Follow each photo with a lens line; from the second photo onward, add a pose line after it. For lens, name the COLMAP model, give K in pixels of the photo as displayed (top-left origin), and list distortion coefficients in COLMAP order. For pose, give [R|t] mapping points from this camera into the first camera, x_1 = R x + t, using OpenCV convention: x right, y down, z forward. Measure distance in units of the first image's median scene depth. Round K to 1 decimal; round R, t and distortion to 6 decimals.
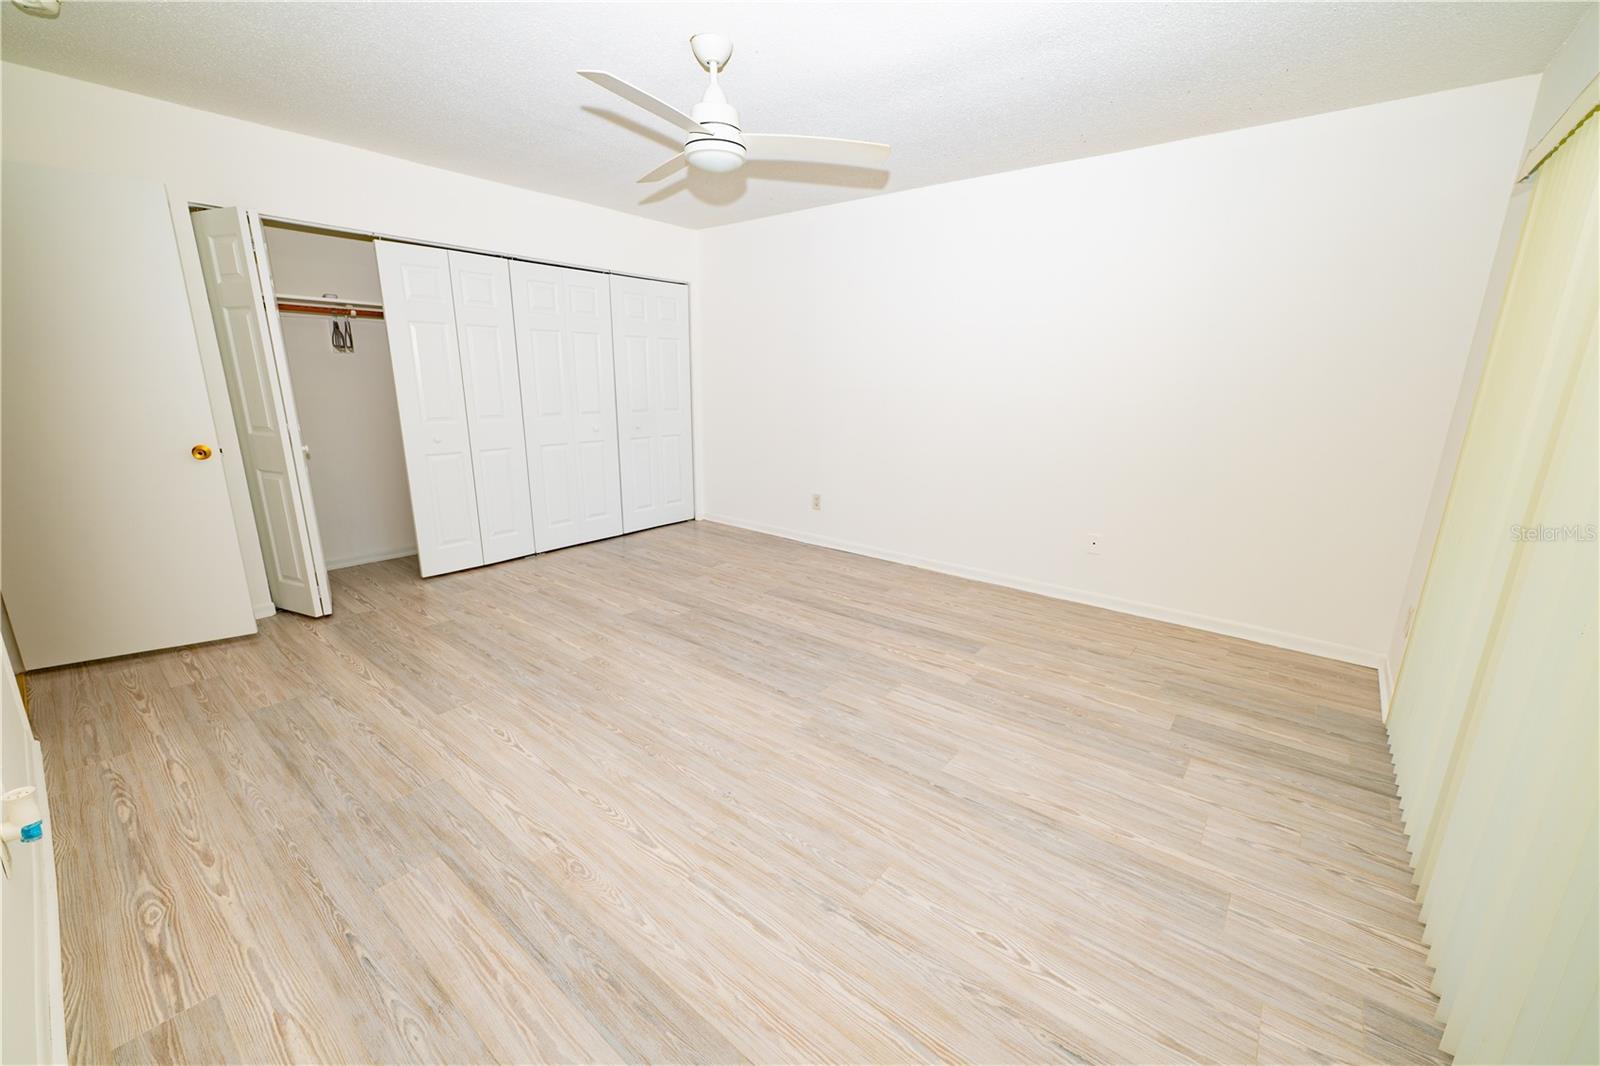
lens RADIAL K [[625.6, 0, 805.2], [0, 625.6, 536.0], [0, 0, 1]] dist [0.000389, 0.000176]
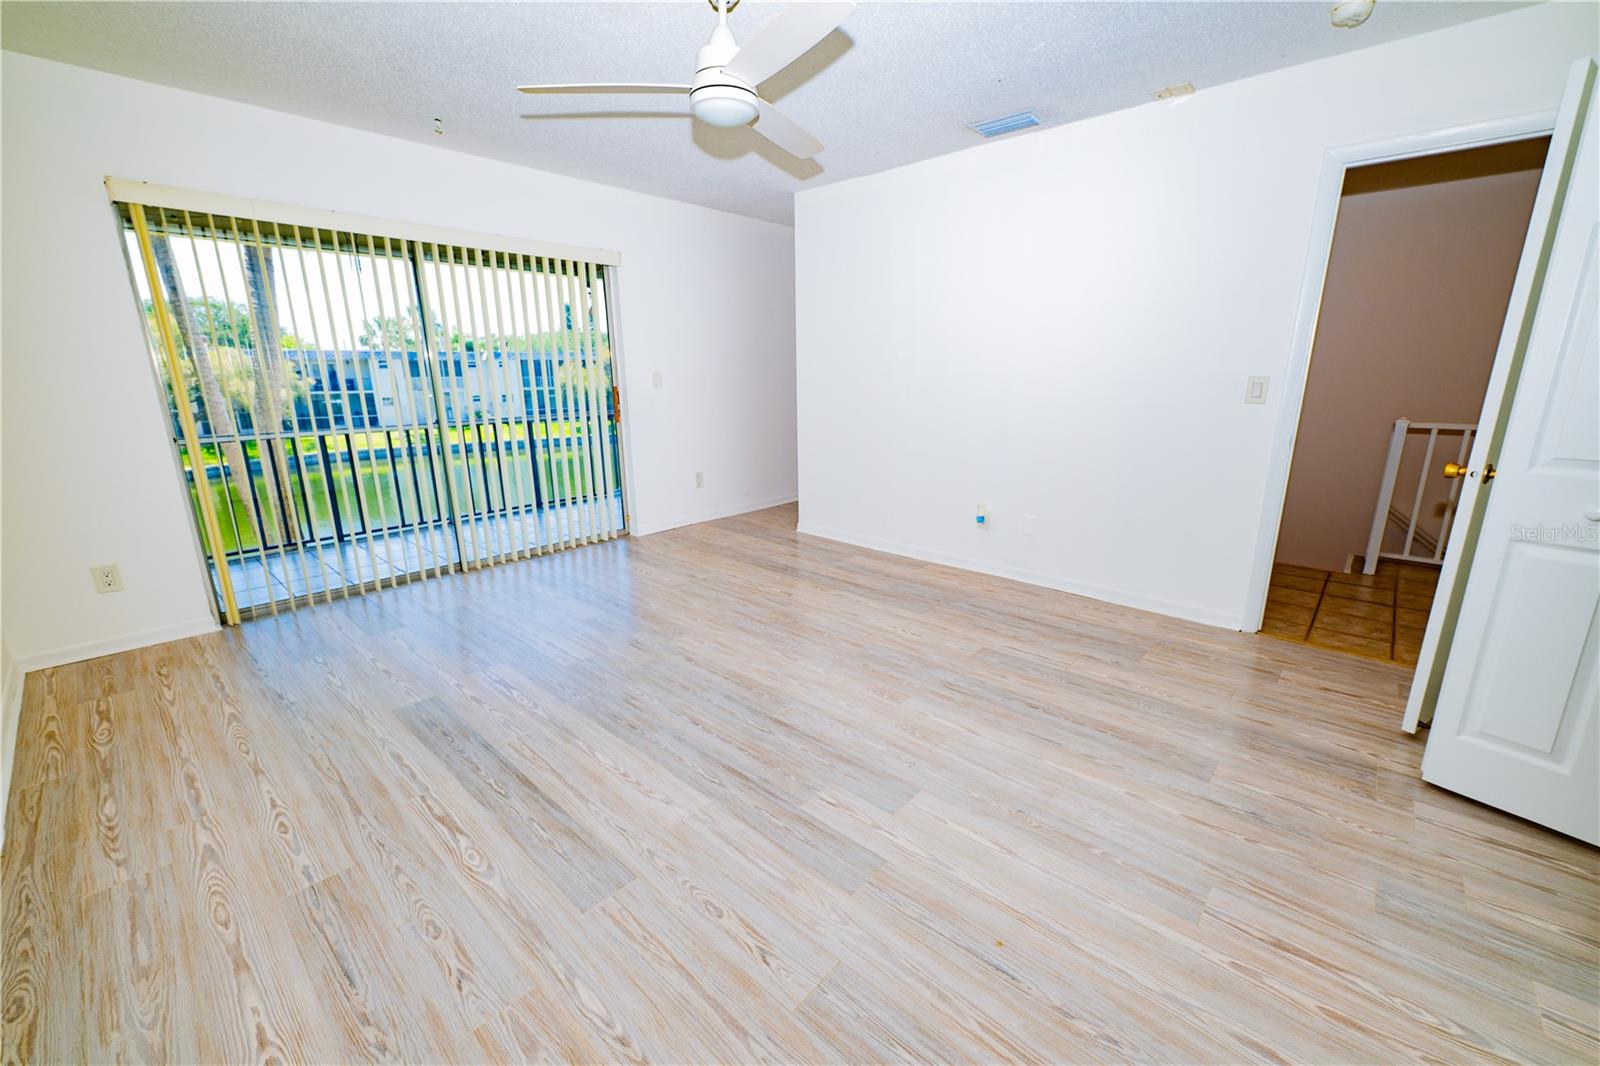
lens RADIAL K [[643.6, 0, 799.4], [0, 643.6, 526.7], [0, 0, 1]] dist [0.002064, 0.000217]
pose [[-0.997955, -0.025592, 0.058582, -0.243930], [0.005063, 0.881853, 0.471497, -0.396094], [-0.063727, 0.470829, -0.879920, 1.599069]]
